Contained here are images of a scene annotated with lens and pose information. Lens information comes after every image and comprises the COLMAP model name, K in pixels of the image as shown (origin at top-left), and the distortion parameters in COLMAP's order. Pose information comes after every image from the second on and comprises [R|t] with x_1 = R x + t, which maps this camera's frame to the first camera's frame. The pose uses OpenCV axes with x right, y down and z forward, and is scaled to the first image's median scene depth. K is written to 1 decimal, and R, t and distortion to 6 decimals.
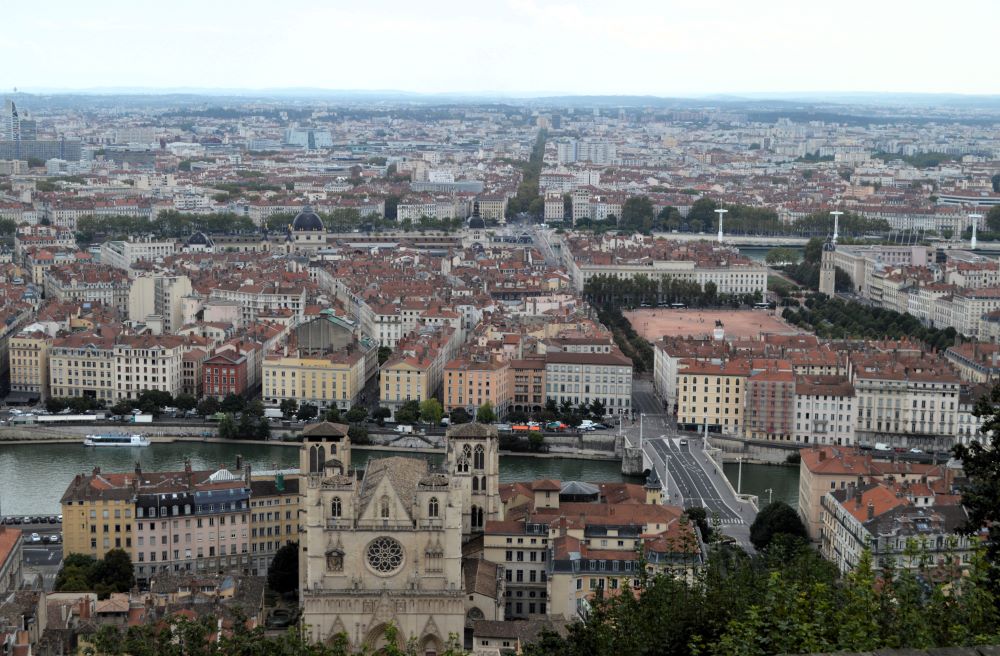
lens RADIAL K [[1584.5, 0, 500.1], [0, 1584.5, 328.4], [0, 0, 1]] dist [0.015560, 0.000000]
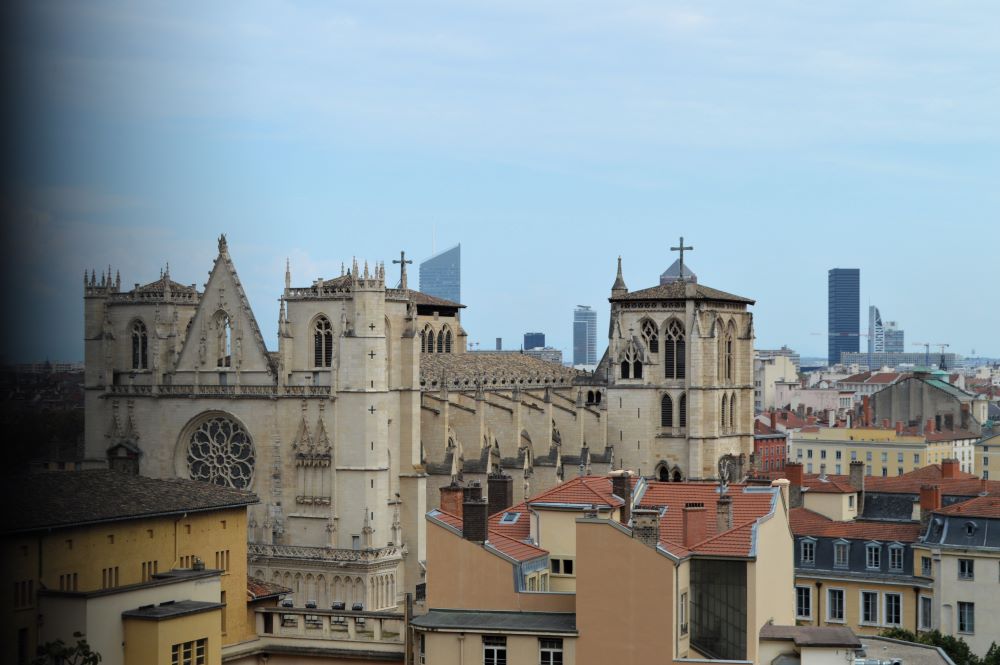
lens RADIAL K [[1881.9, 0, 500.2], [0, 1881.9, 332.7], [0, 0, 1]] dist [0.020508, 0.000000]
pose [[0.863199, -0.012026, -0.504720, 0.236776], [-0.064838, 0.988797, -0.134449, 0.171385], [0.500682, 0.148781, 0.852749, 0.614877]]
